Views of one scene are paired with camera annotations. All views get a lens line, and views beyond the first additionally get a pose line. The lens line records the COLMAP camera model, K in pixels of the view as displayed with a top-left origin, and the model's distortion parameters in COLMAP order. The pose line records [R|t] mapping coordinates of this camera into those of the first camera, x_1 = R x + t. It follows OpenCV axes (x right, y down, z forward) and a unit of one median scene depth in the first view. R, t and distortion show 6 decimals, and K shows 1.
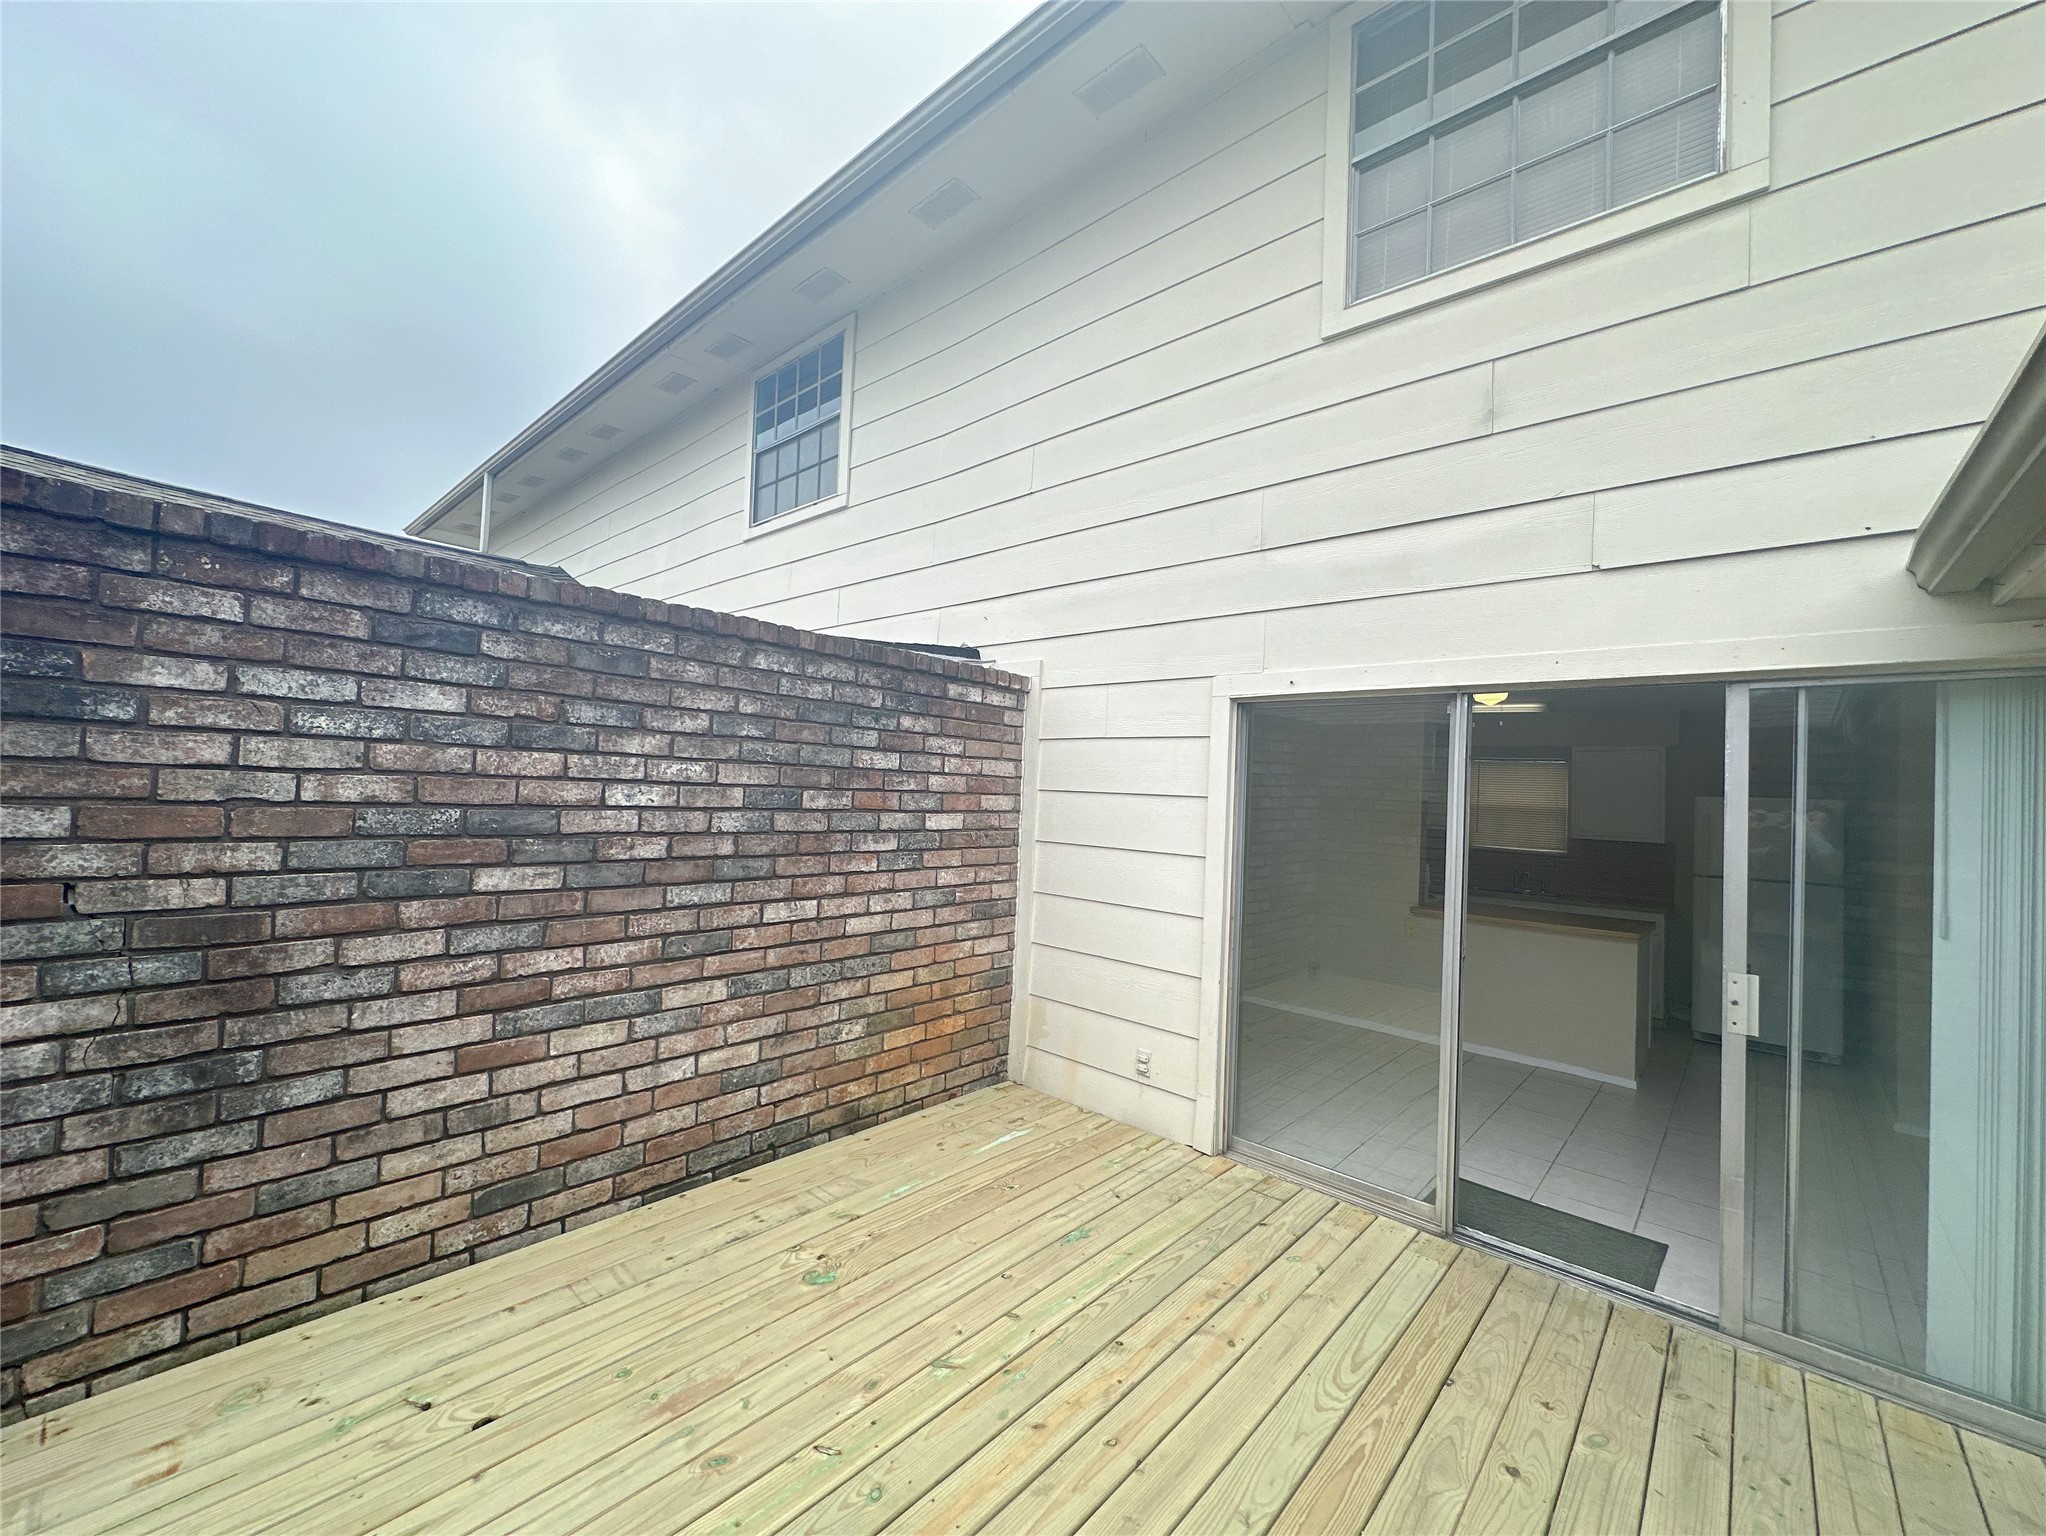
lens RADIAL K [[816.6, 0, 1023.6], [0, 816.6, 771.1], [0, 0, 1]] dist [-0.001355, 0.000370]
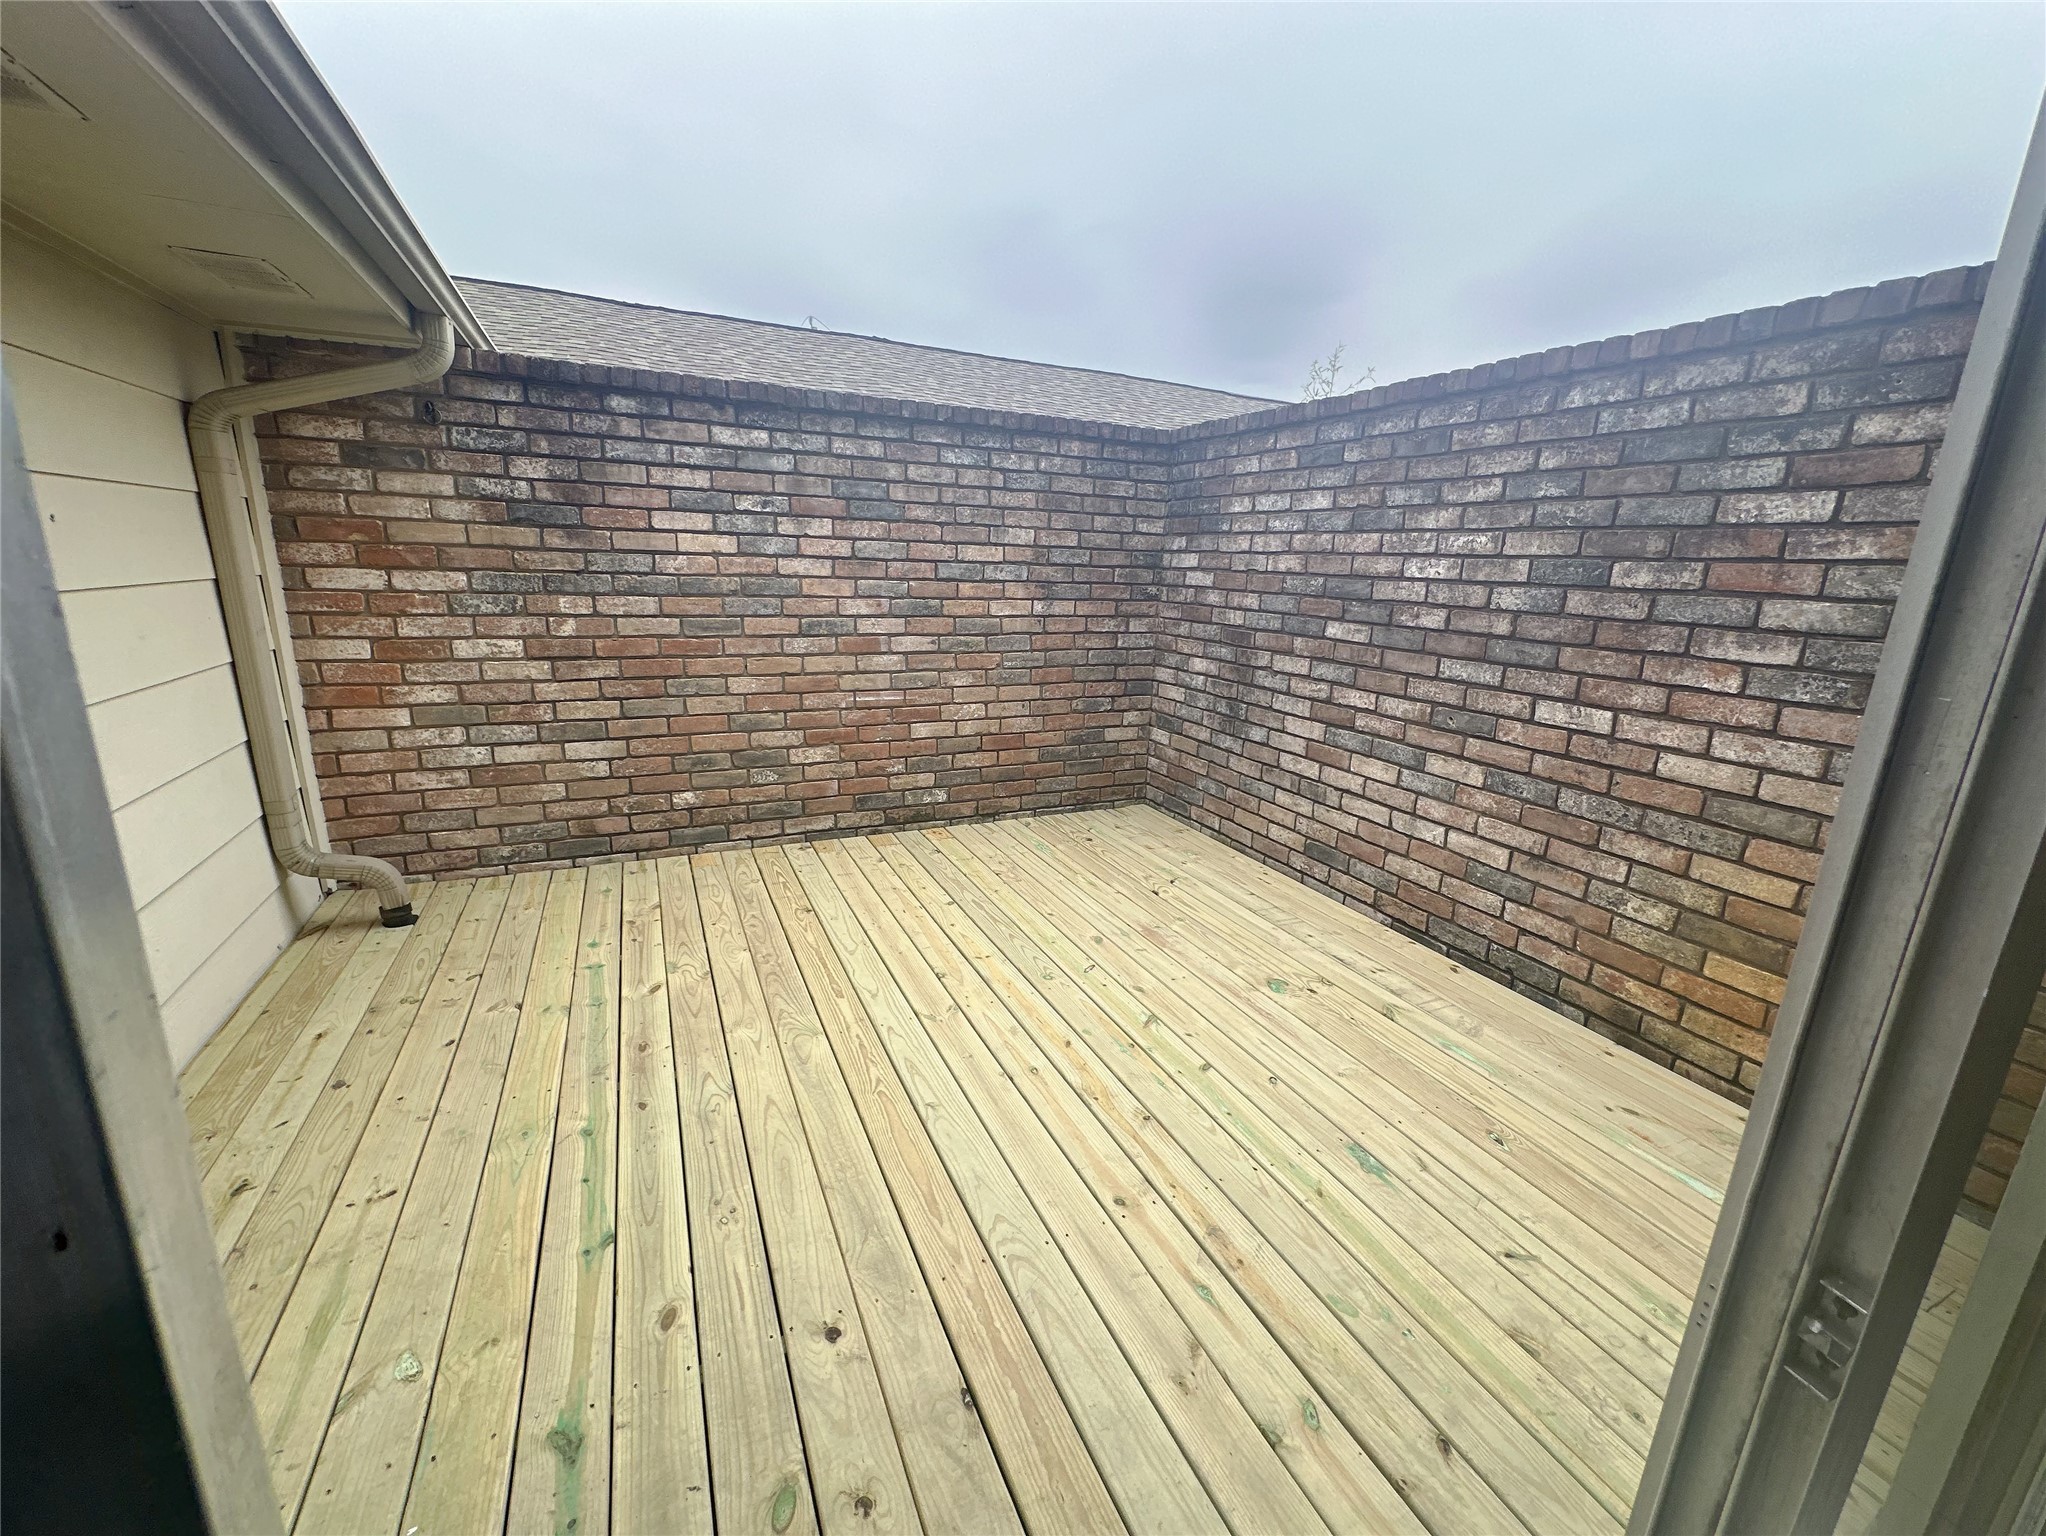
lens RADIAL K [[816.6, 0, 1022.9], [0, 816.6, 771.6], [0, 0, 1]] dist [-0.001355, 0.000370]
pose [[-0.390545, 0.176666, -0.903473, 0.749135], [-0.032204, 0.978191, 0.205197, 0.086608], [0.920020, 0.109234, -0.376338, 0.914932]]
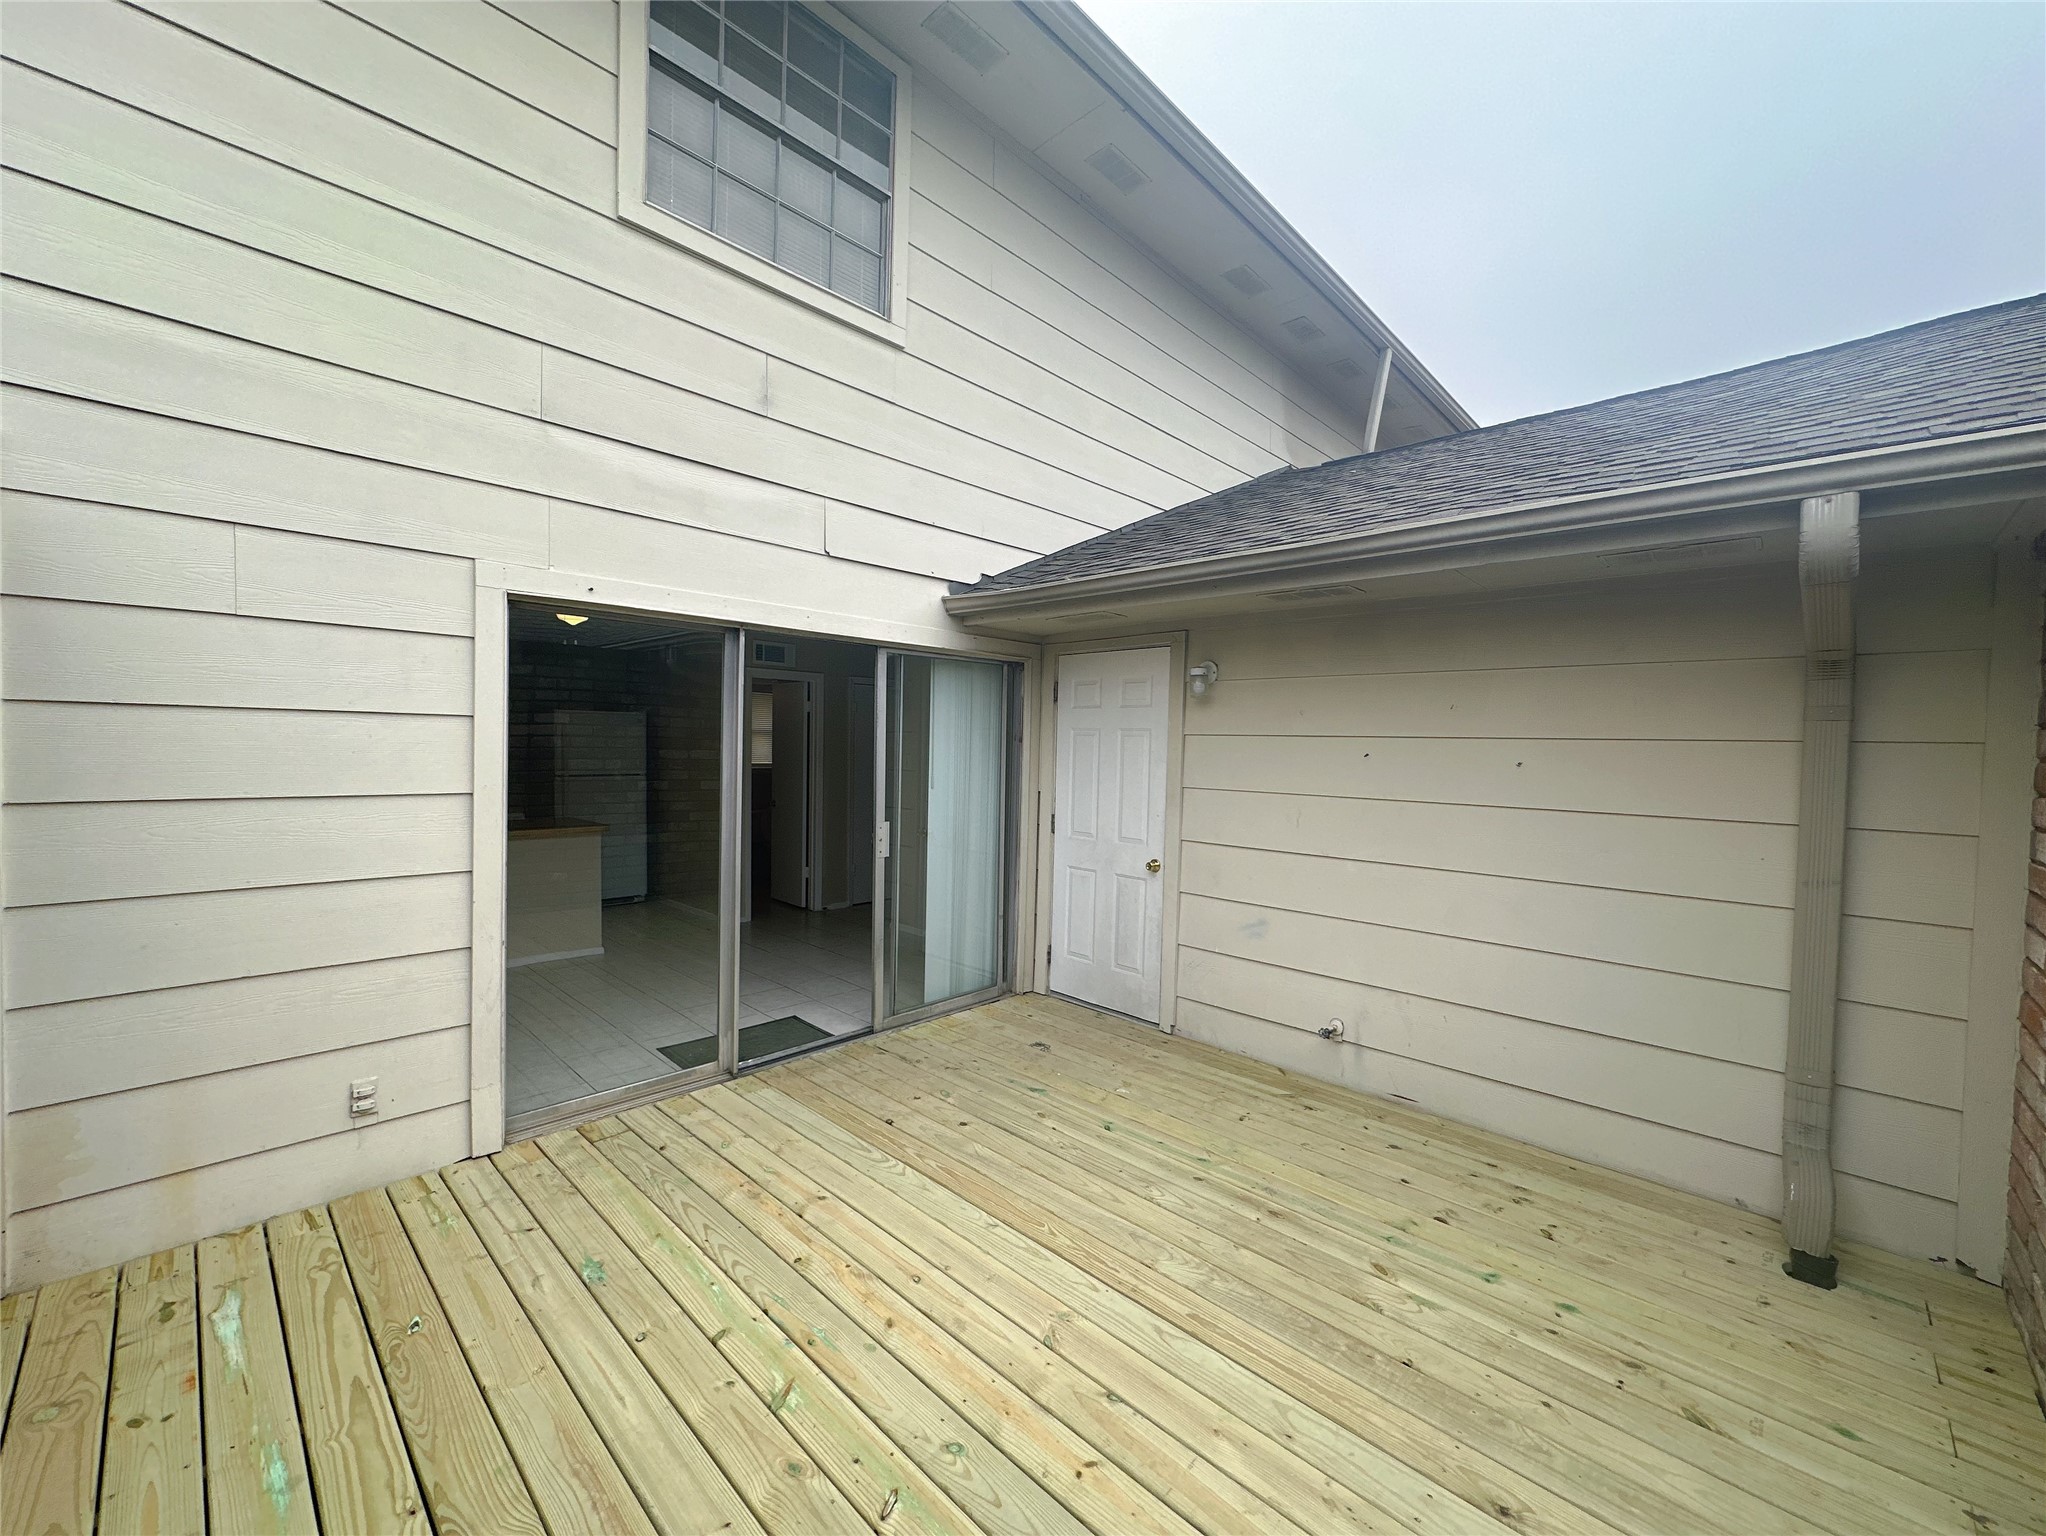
lens RADIAL K [[816.6, 0, 1020.1], [0, 816.6, 769.1], [0, 0, 1]] dist [-0.001355, 0.000370]
pose [[0.035268, -0.070489, 0.996889, -0.651265], [-0.043583, 0.996452, 0.072000, 0.004767], [-0.998427, -0.045986, 0.032071, 0.555171]]
